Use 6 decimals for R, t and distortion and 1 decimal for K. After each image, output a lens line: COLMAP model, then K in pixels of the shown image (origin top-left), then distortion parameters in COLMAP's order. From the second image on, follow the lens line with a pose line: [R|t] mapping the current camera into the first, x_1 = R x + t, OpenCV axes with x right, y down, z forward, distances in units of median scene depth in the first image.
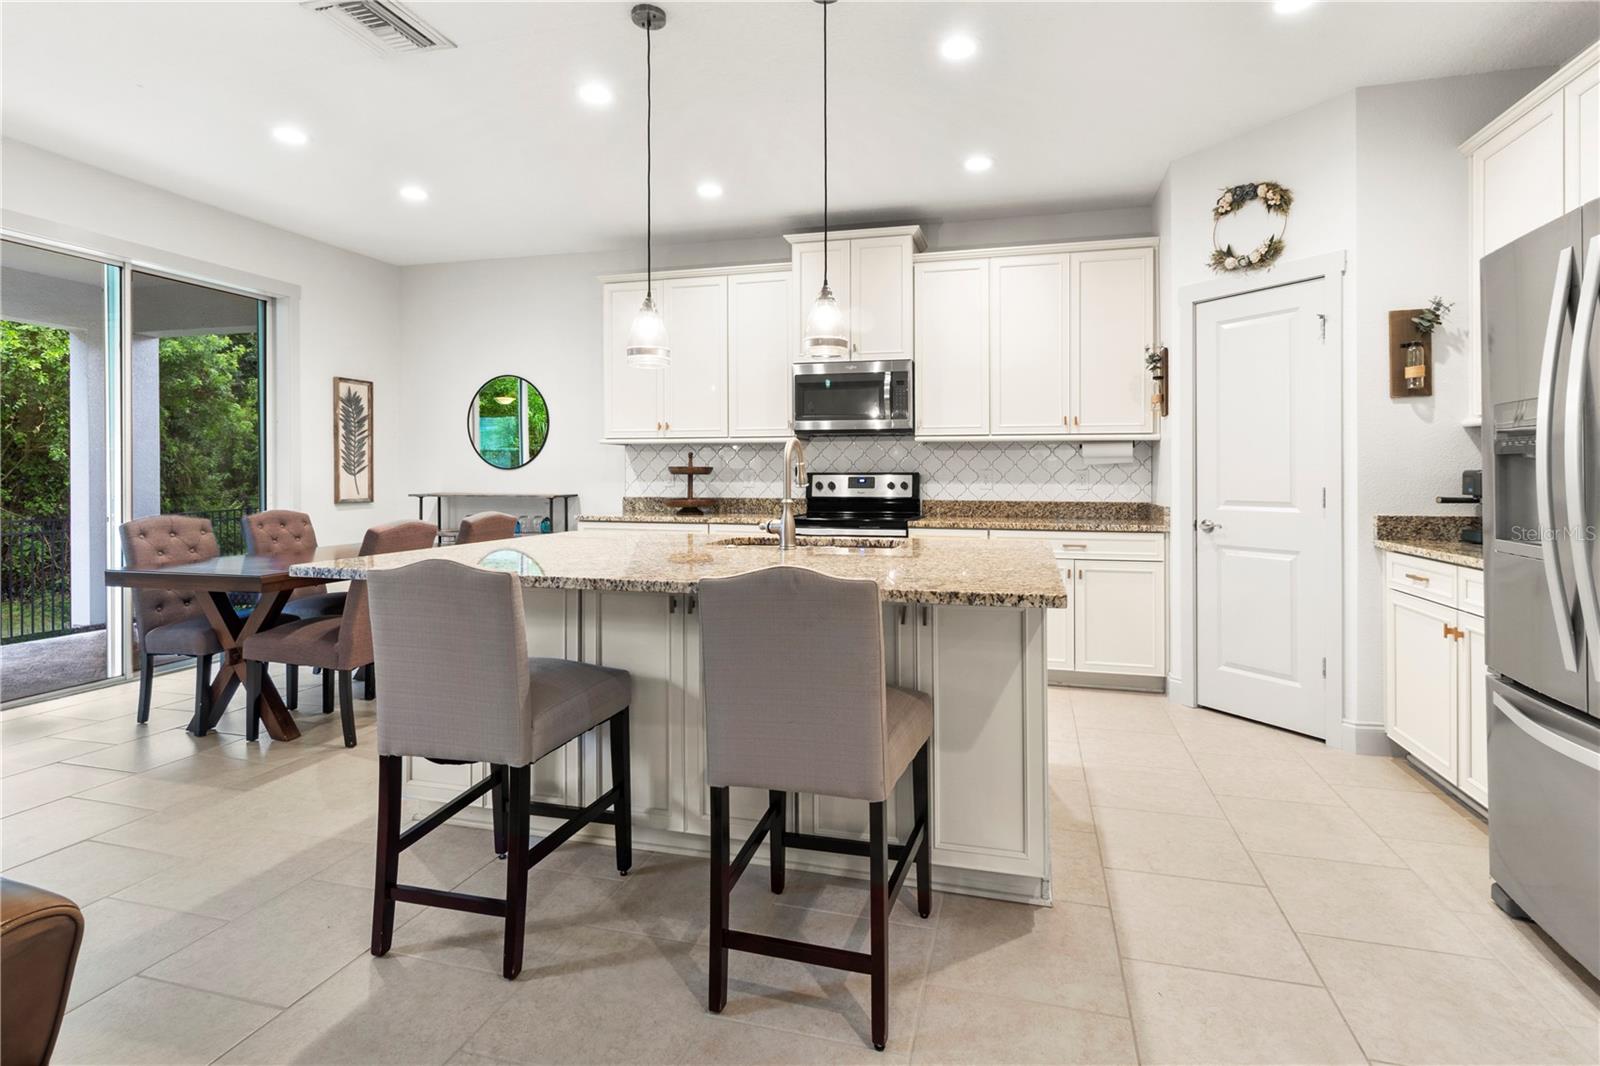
lens RADIAL K [[772.2, 0, 829.7], [0, 772.2, 474.0], [0, 0, 1]] dist [-0.000010, 0.000381]
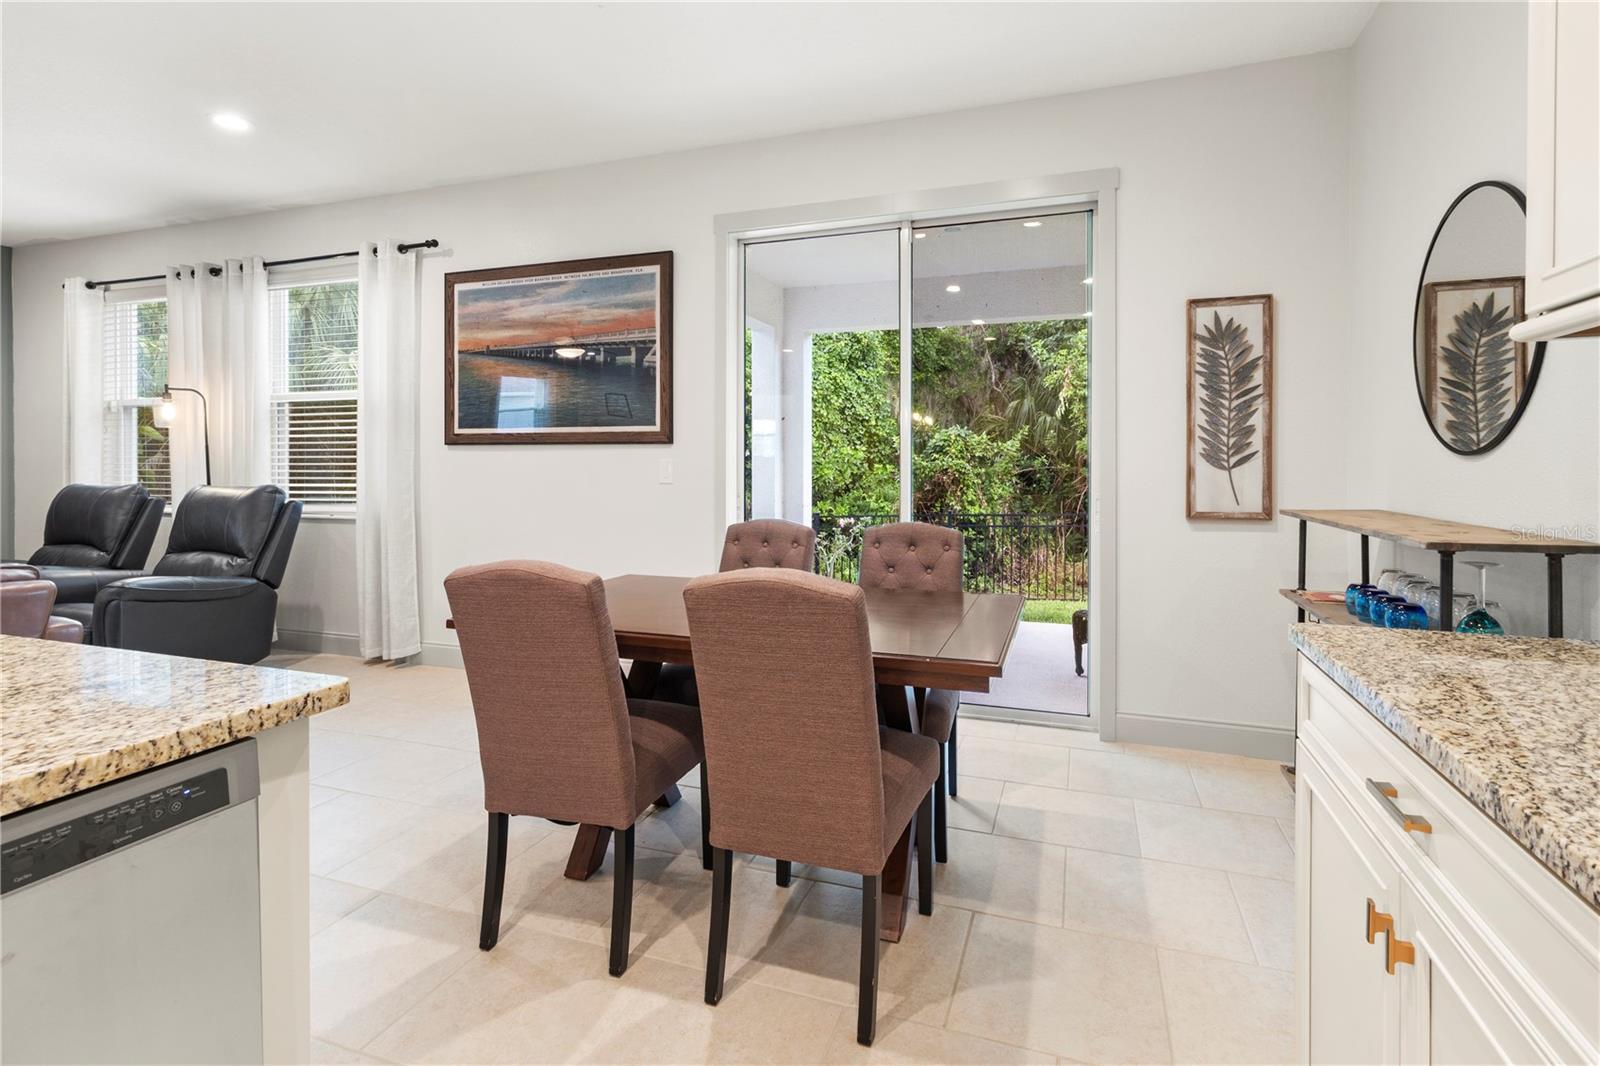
lens RADIAL K [[761.2, 0, 822.4], [0, 761.2, 472.4], [0, 0, 1]] dist [0.001461, 0.000318]
pose [[-0.077136, 0.008096, -0.996988, -0.052666], [0.000934, 0.999967, 0.008048, -0.001459], [0.997020, -0.000311, -0.077142, 0.863593]]
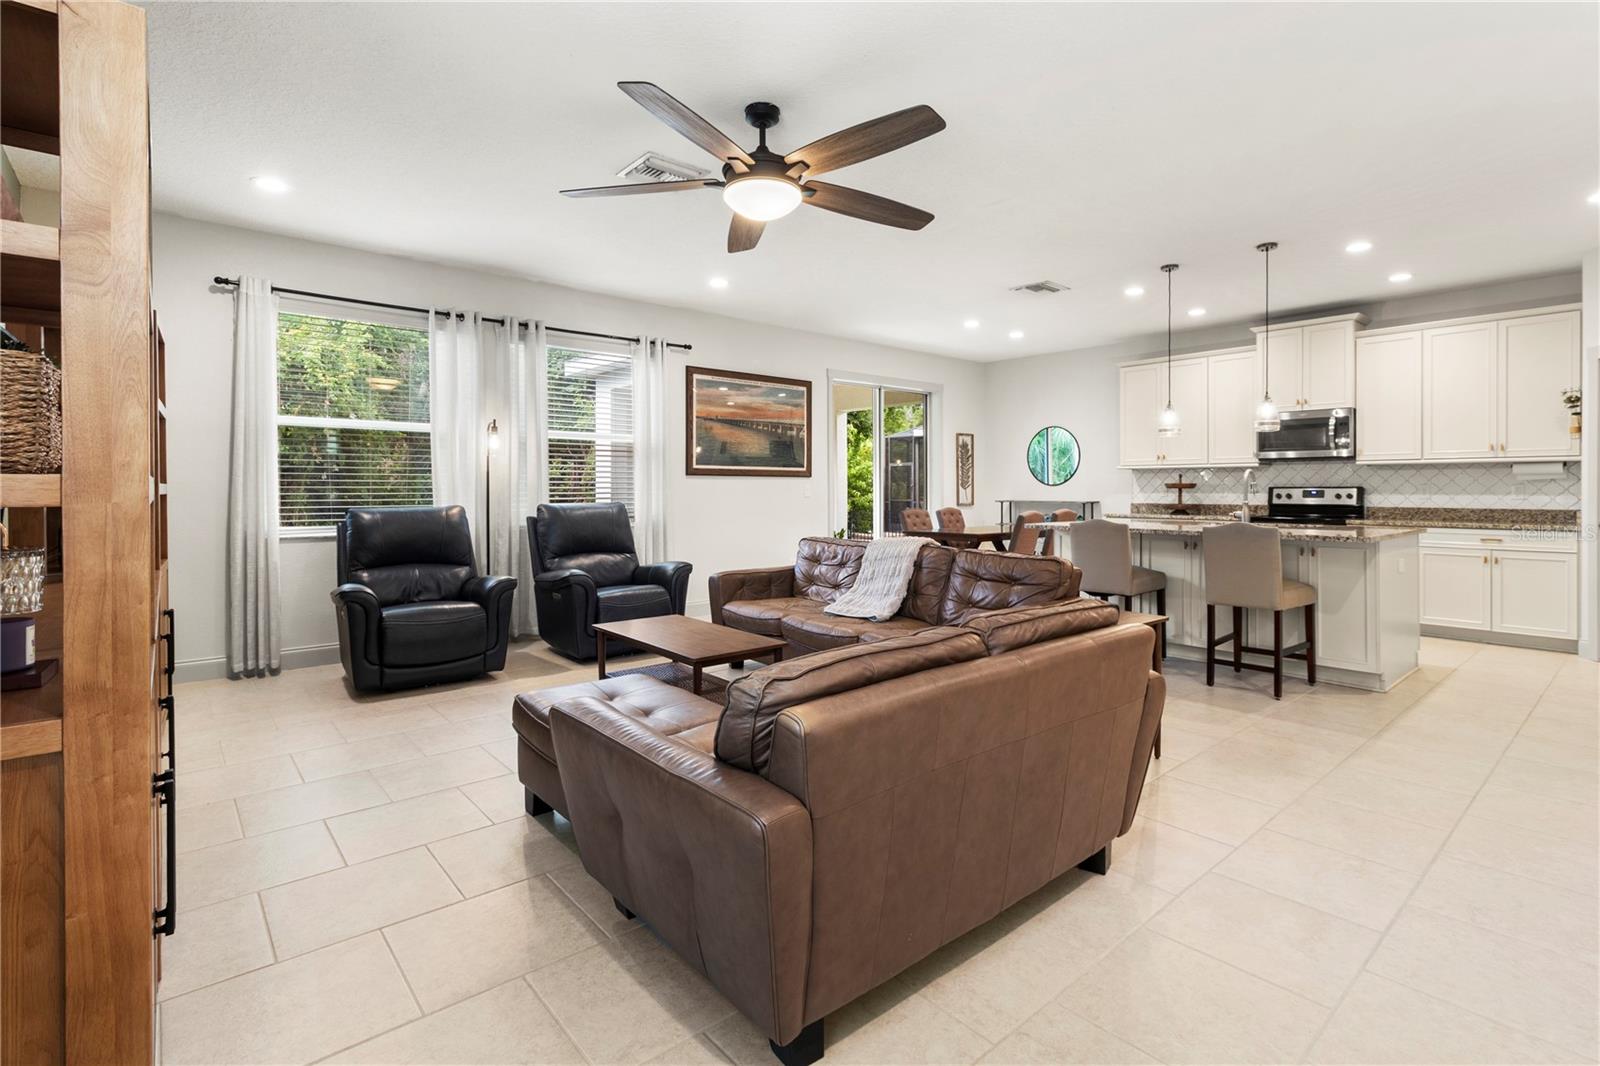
lens RADIAL K [[750.9, 0, 817.9], [0, 750.9, 499.1], [0, 0, 1]] dist [-0.000650, 0.000834]
pose [[0.826377, 0.005620, -0.563089, 0.067279], [0.003140, 0.999889, 0.014588, -0.002267], [0.563108, -0.013823, 0.826268, -0.662102]]
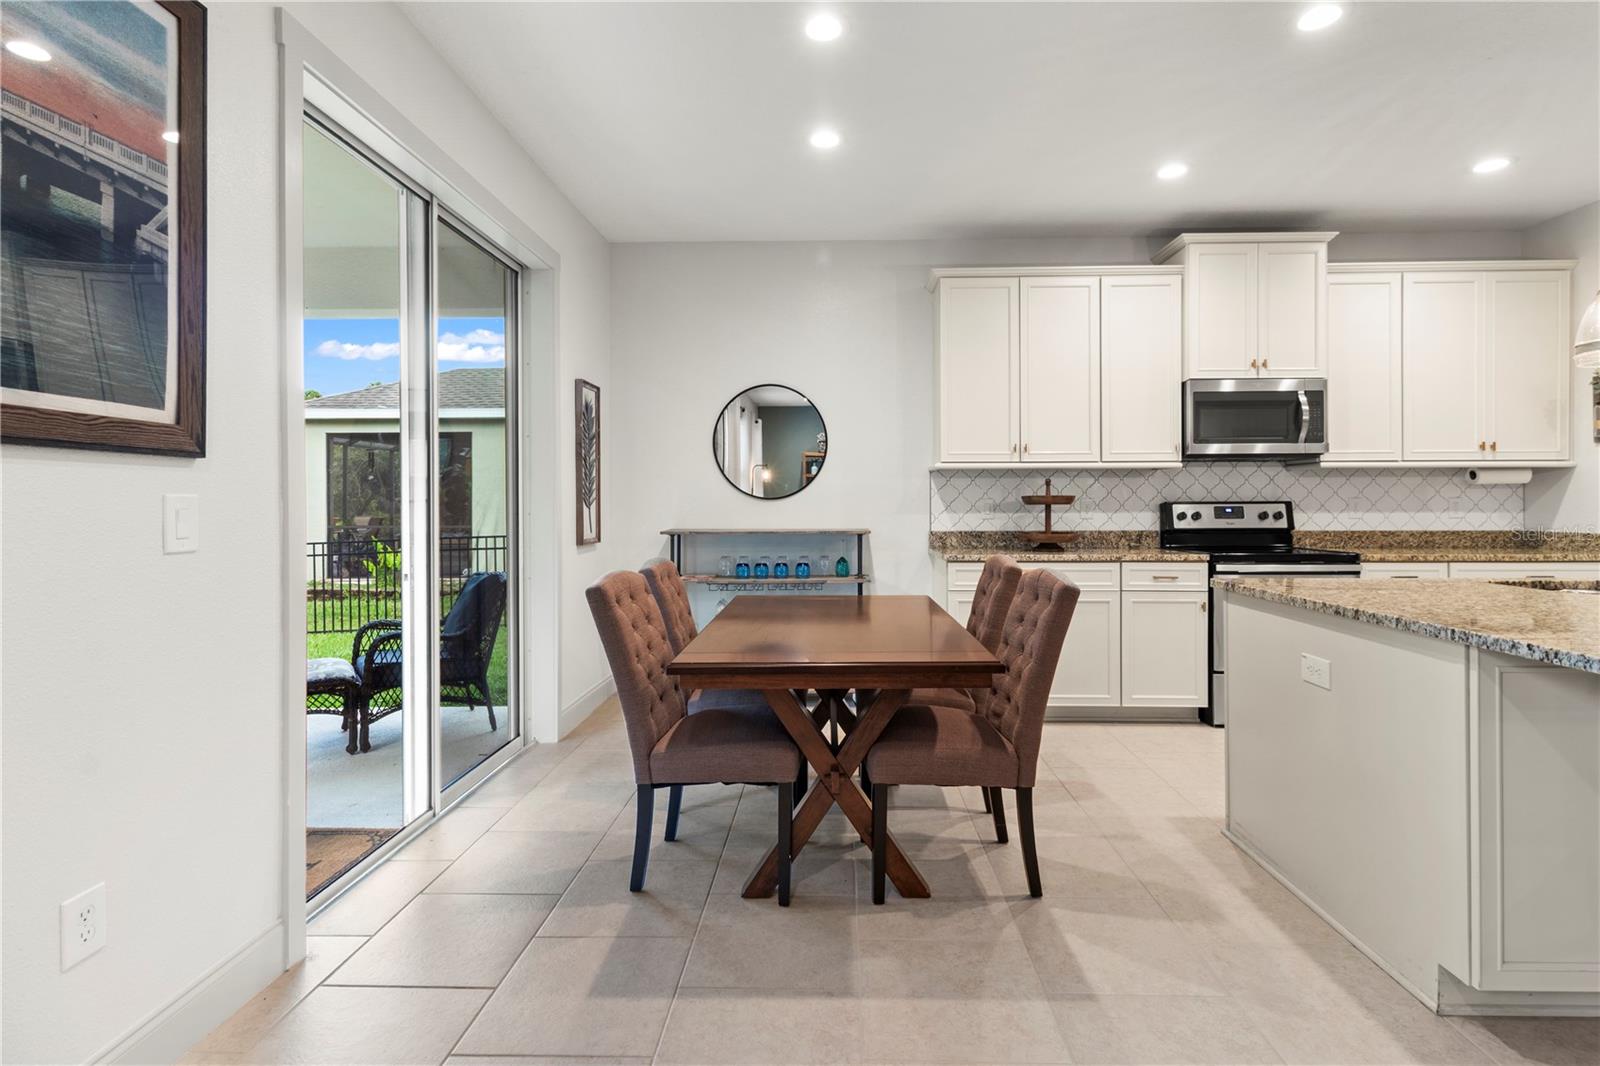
lens RADIAL K [[750.9, 0, 817.9], [0, 750.9, 499.1], [0, 0, 1]] dist [-0.000650, 0.000834]
pose [[0.974638, -0.003717, 0.223758, -0.645466], [0.004569, 0.999984, -0.003290, -0.004018], [-0.223742, 0.004229, 0.974639, 0.252669]]
